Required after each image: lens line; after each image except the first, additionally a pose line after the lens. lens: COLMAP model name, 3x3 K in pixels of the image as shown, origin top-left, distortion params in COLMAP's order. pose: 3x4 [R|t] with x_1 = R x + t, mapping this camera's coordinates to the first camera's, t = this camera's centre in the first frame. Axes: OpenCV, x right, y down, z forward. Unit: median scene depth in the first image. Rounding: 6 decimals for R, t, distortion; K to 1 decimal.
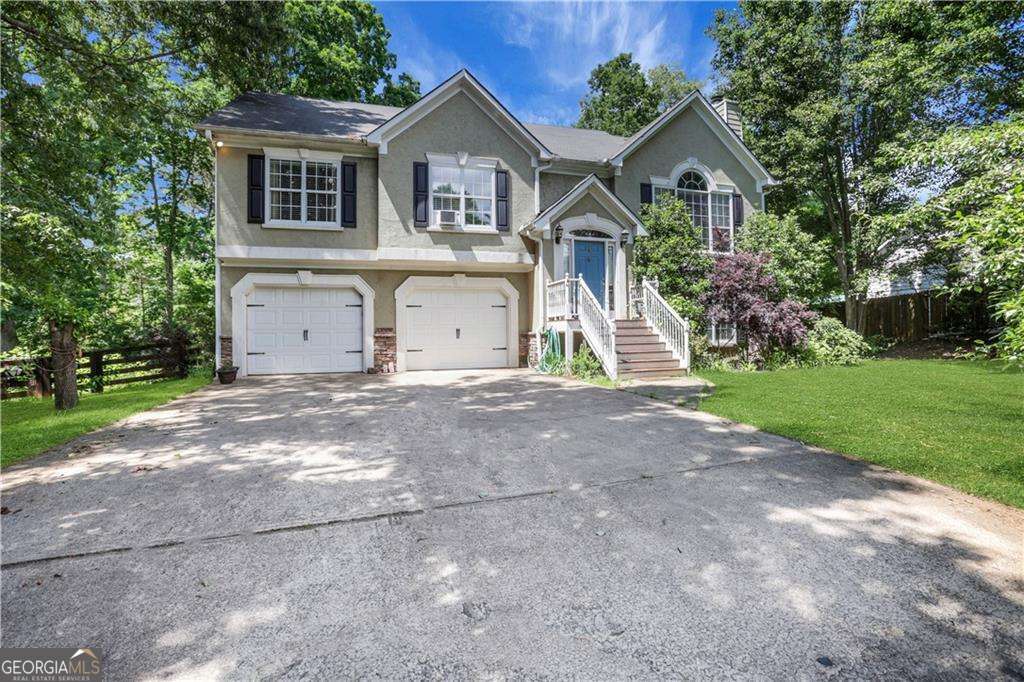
lens RADIAL K [[499.1, 0, 512.0], [0, 499.1, 341.0], [0, 0, 1]] dist [-0.036956, 0.000038]
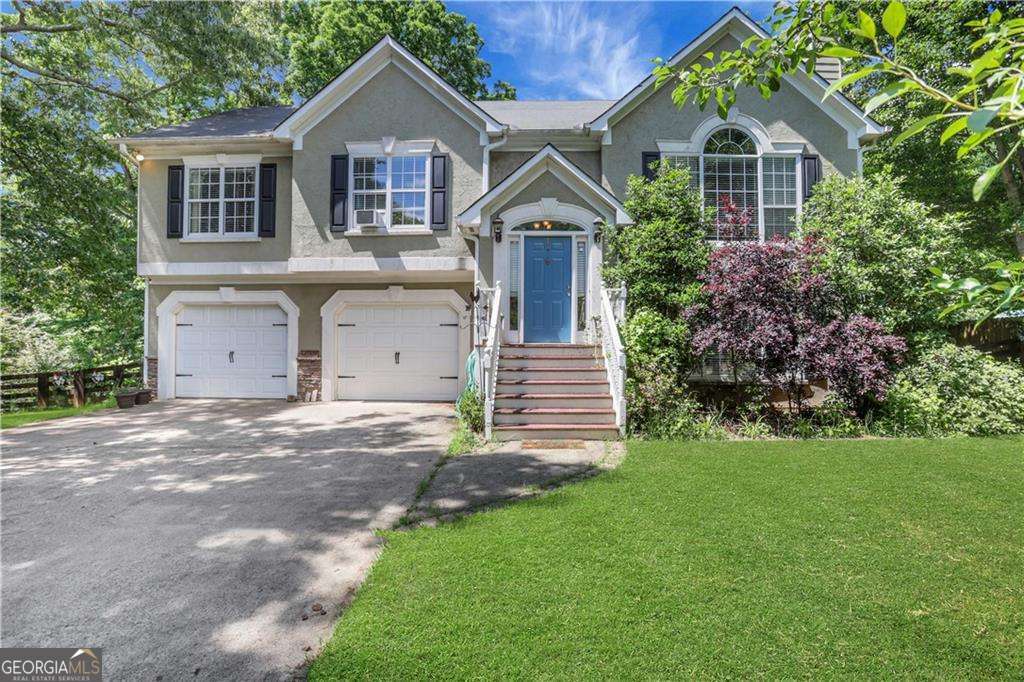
lens RADIAL K [[477.0, 0, 516.3], [0, 477.0, 348.9], [0, 0, 1]] dist [-0.029504, 0.000298]
pose [[0.942796, 0.017595, -0.332904, 0.362325], [-0.019562, 0.999805, -0.002558, -0.033467], [0.332795, 0.008924, 0.942957, 0.336964]]
